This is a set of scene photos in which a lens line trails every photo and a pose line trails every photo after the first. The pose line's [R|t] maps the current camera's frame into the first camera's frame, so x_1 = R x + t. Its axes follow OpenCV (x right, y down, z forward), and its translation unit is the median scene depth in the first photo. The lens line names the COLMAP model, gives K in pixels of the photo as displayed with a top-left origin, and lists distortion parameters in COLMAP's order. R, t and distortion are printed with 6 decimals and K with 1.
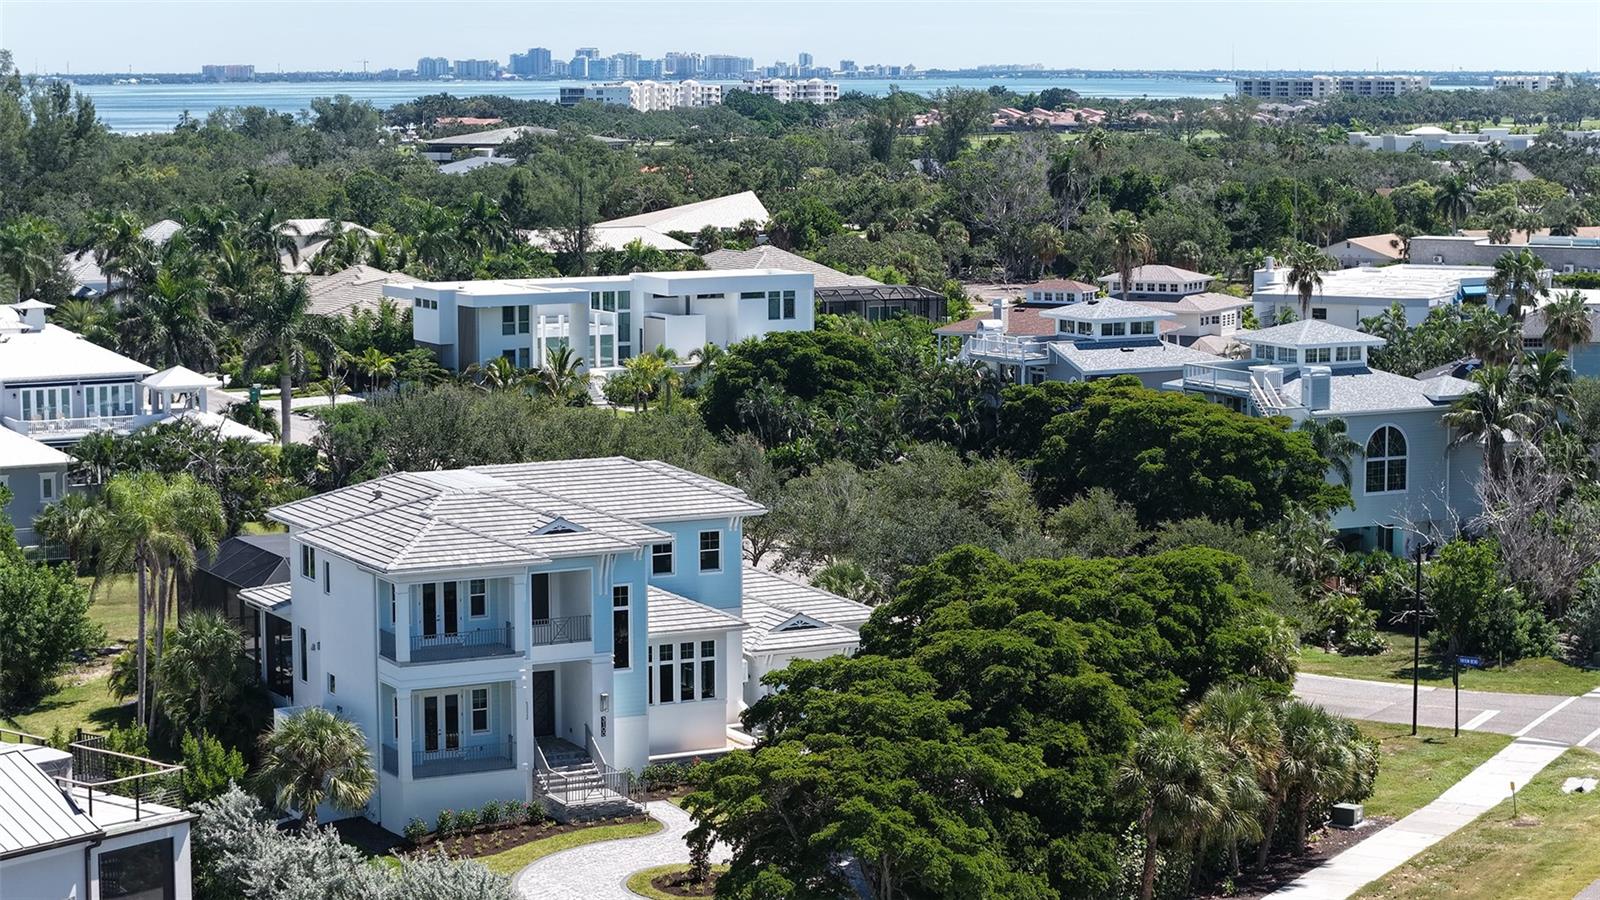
lens RADIAL K [[3345.5, 0, 800.0], [0, 3345.5, 450.0], [0, 0, 1]] dist [-0.208185, 0.821003]
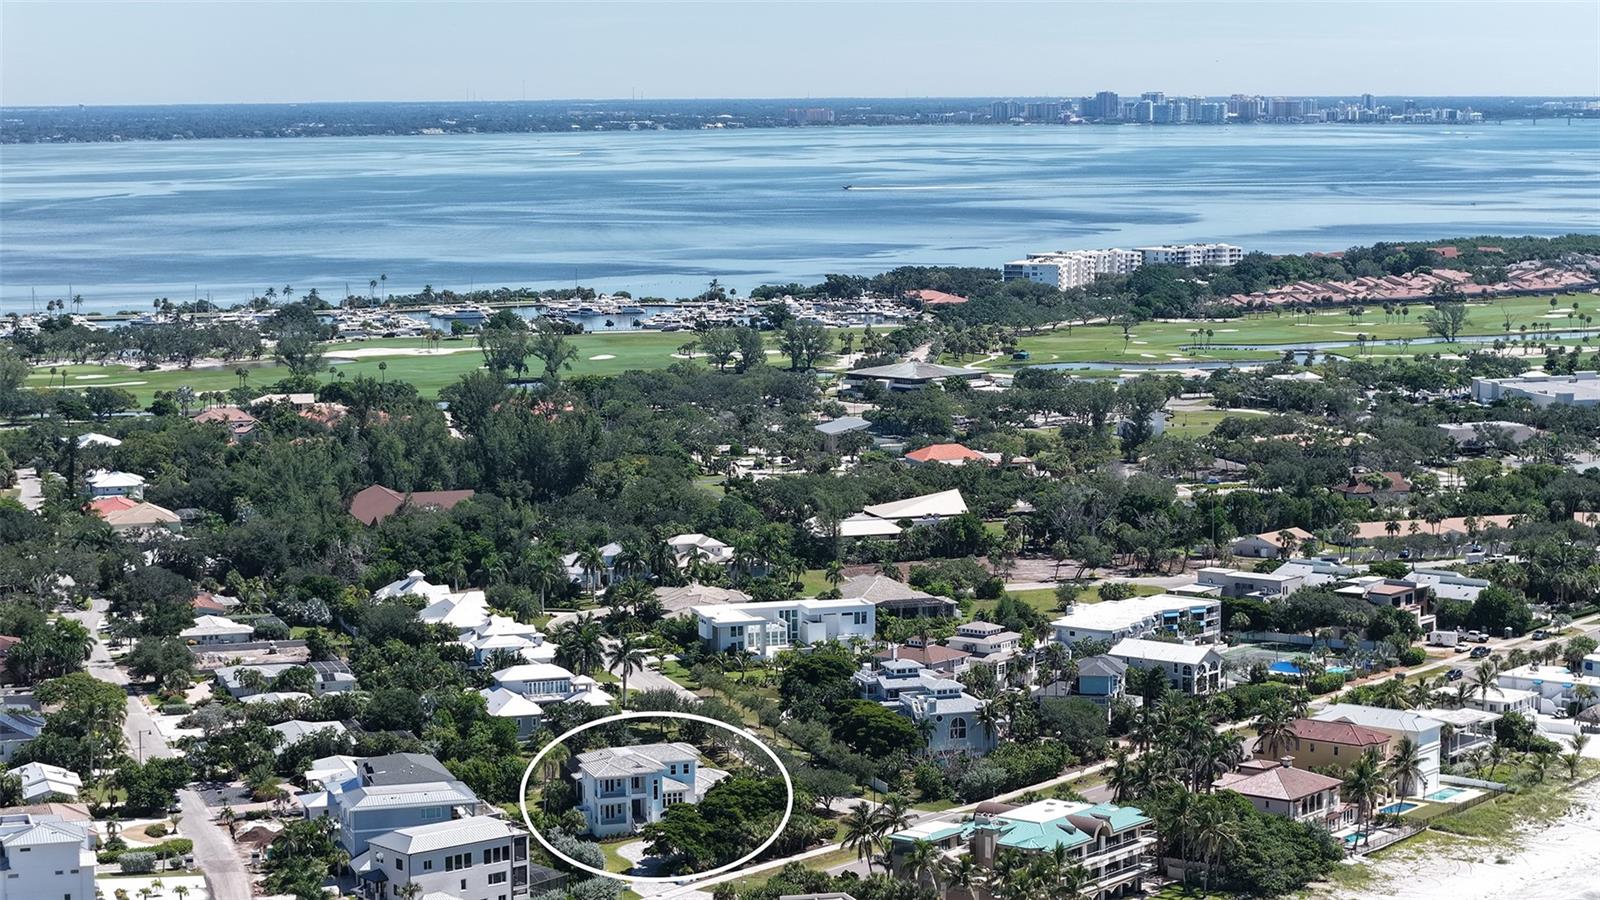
lens RADIAL K [[3345.5, 0, 800.0], [0, 3345.5, 450.0], [0, 0, 1]] dist [-0.208185, 0.821003]
pose [[0.984447, 0.015519, -0.174996, 0.817440], [-0.016180, 0.999866, -0.002355, -0.351153], [0.174936, 0.005150, 0.984566, -2.959911]]
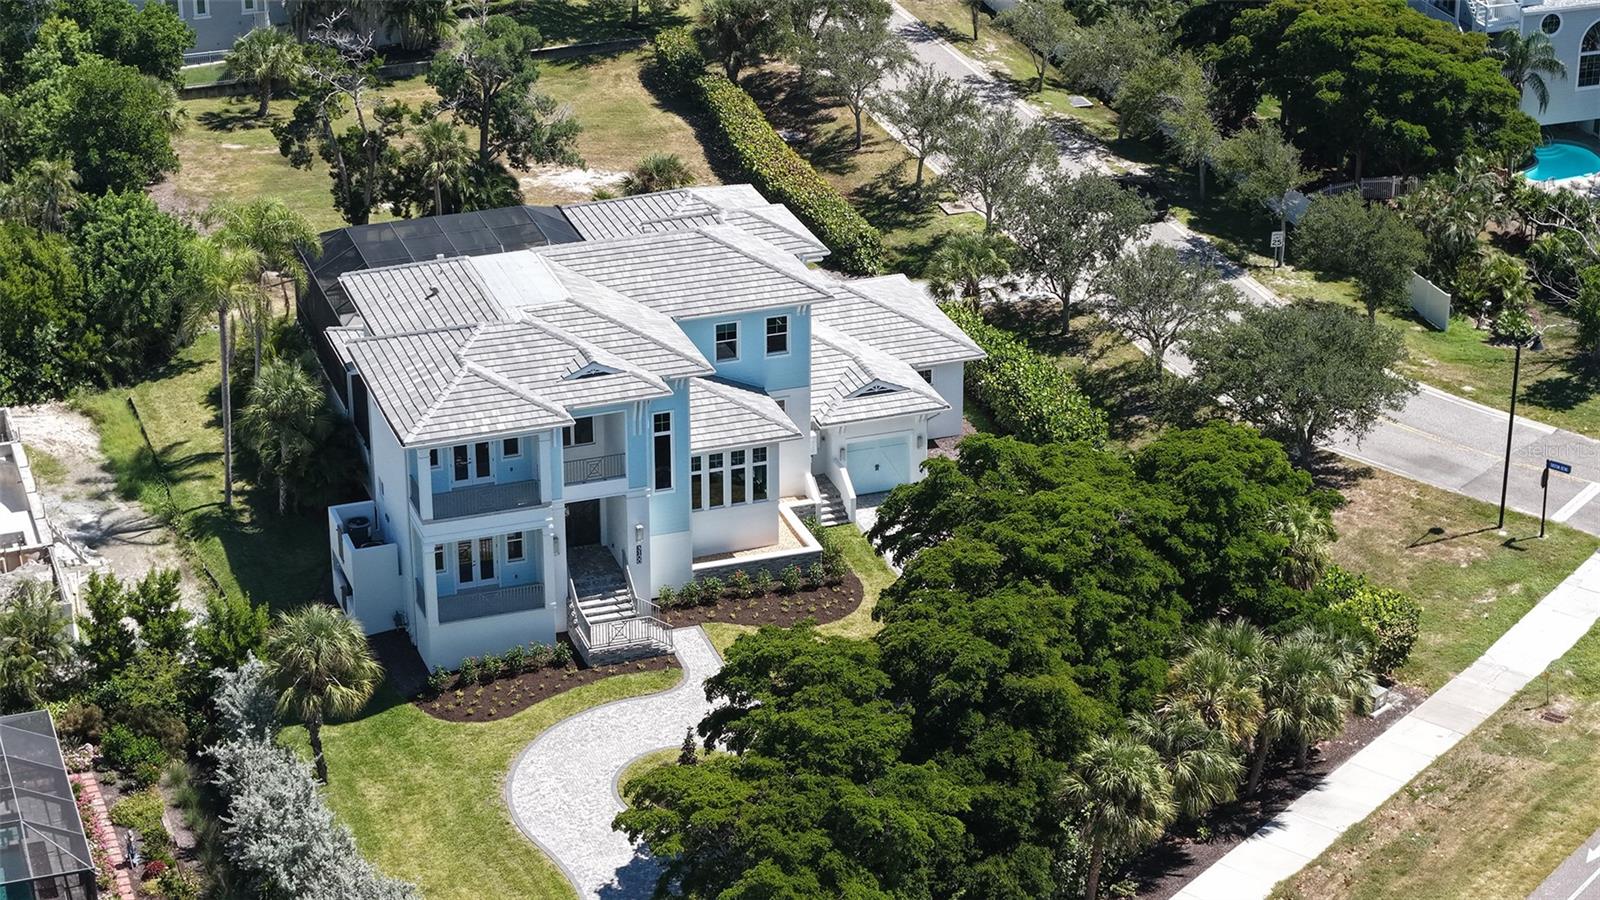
lens RADIAL K [[3345.5, 0, 800.0], [0, 3345.5, 450.0], [0, 0, 1]] dist [-0.208185, 0.821003]
pose [[0.989183, 0.062928, -0.132500, 0.117616], [-0.019966, 0.952659, 0.303384, -0.247271], [0.145318, -0.297457, 0.943611, 0.056830]]
